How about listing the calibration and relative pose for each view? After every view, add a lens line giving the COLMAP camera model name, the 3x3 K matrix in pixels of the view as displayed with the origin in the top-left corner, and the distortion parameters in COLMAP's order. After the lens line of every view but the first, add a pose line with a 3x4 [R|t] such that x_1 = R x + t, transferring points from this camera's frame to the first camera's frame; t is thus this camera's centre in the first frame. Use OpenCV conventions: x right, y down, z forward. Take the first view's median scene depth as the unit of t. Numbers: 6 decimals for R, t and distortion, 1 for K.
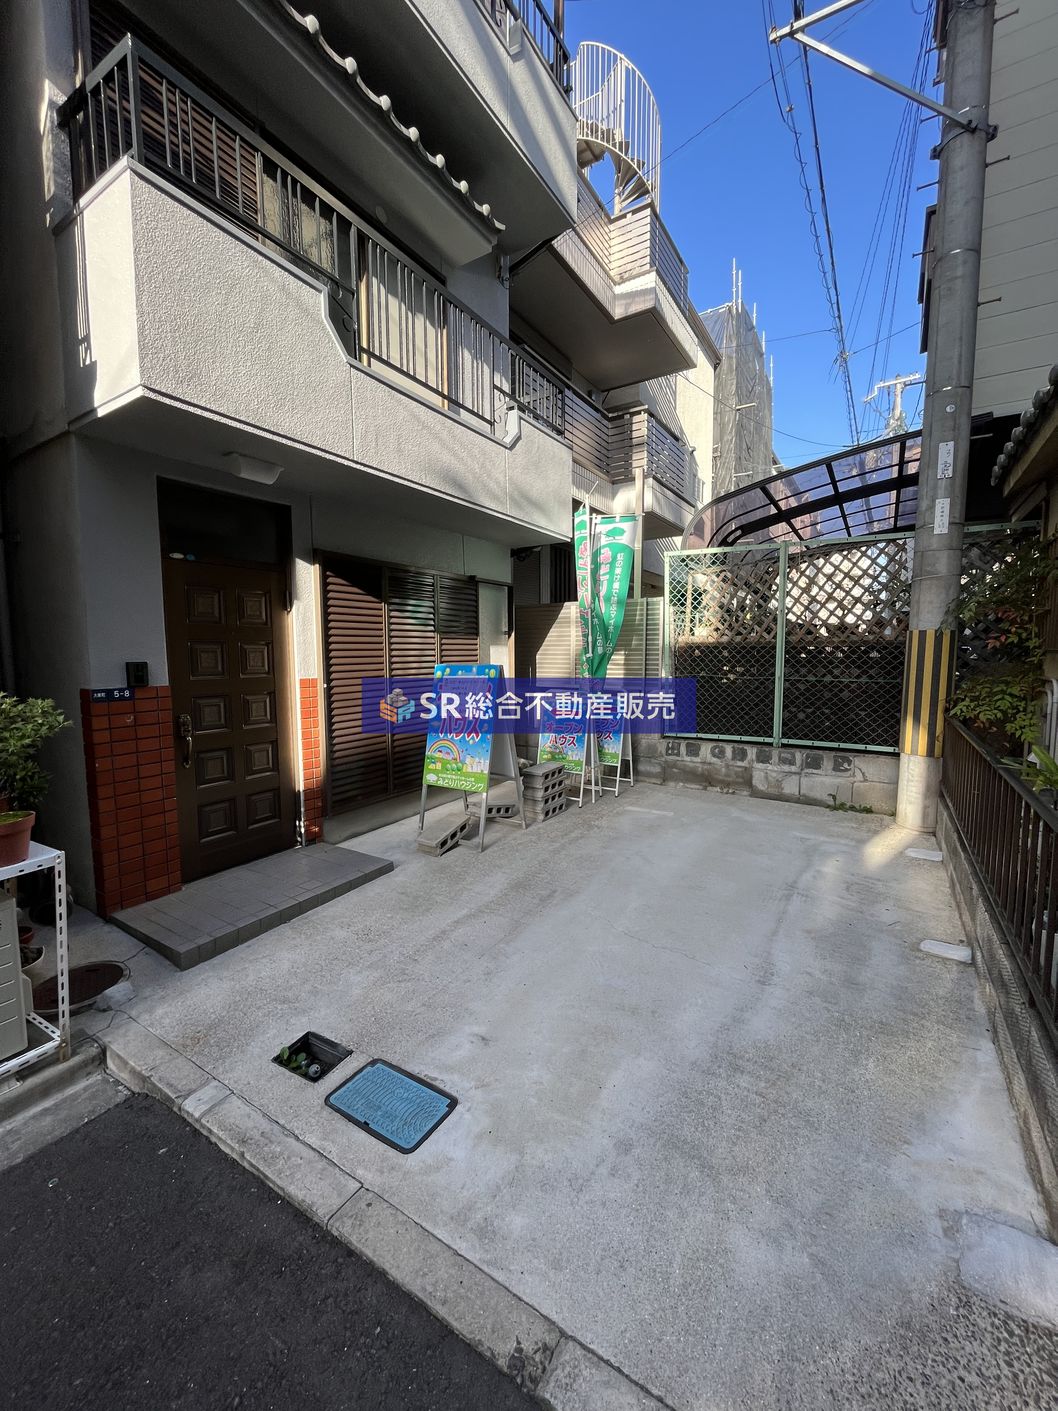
lens RADIAL K [[571.2, 0, 529.9], [0, 571.2, 702.0], [0, 0, 1]] dist [-0.006018, 0.000330]
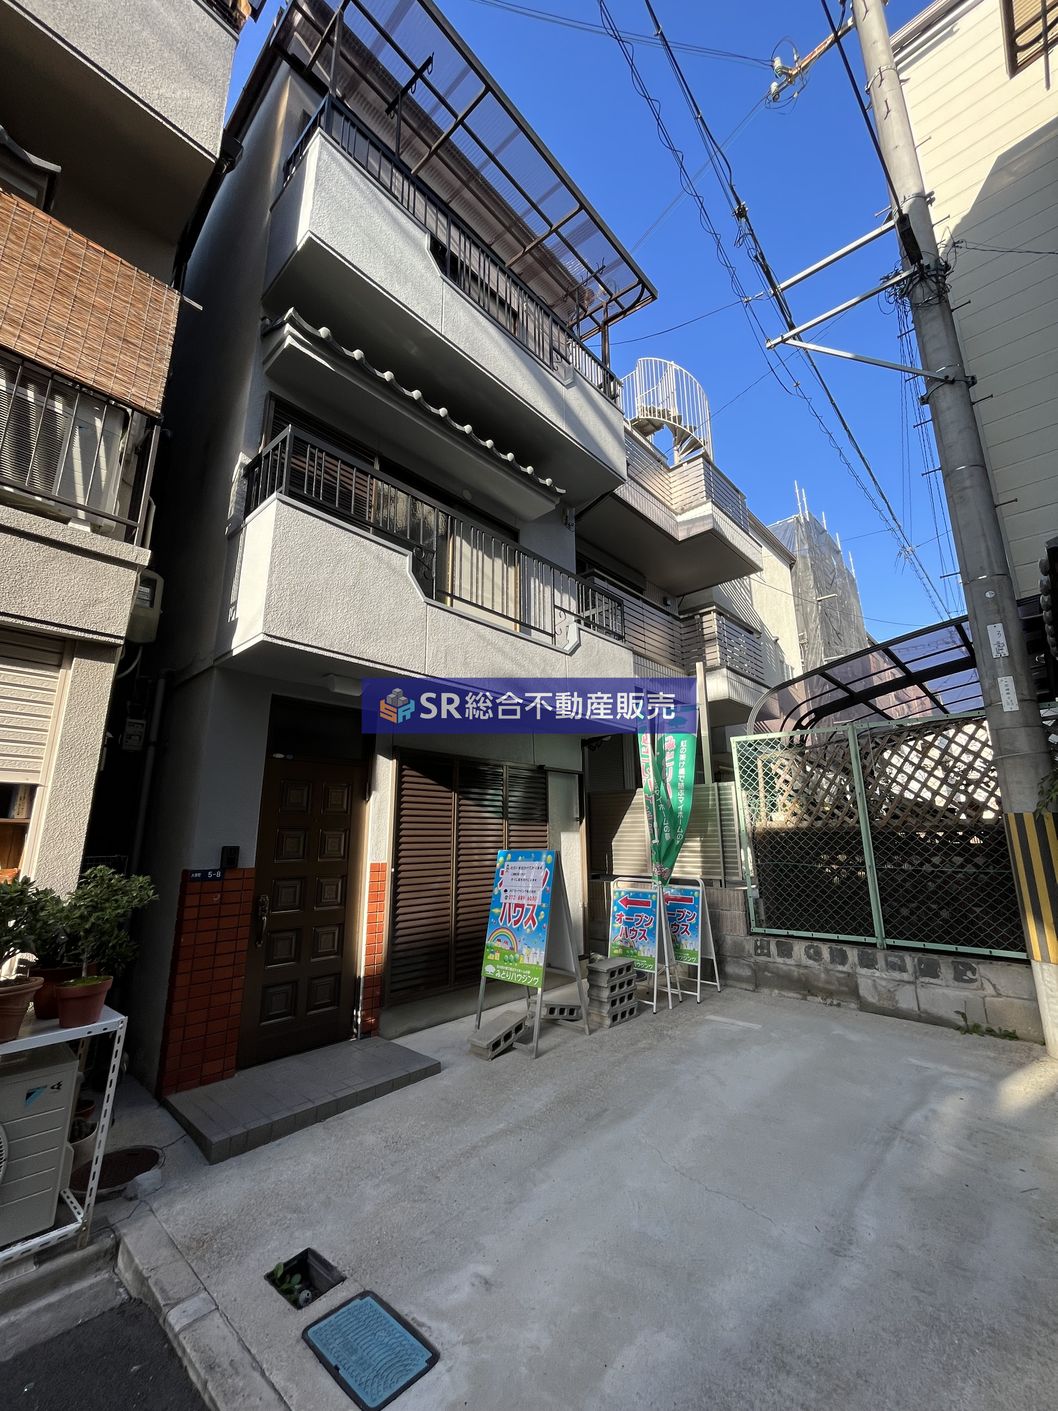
lens RADIAL K [[571.2, 0, 525.3], [0, 571.2, 702.8], [0, 0, 1]] dist [-0.006018, 0.000330]
pose [[0.982523, -0.042740, -0.181168, 0.103887], [-0.016940, 0.948714, -0.315682, 0.008122], [0.185369, 0.313234, 0.931409, -0.055036]]
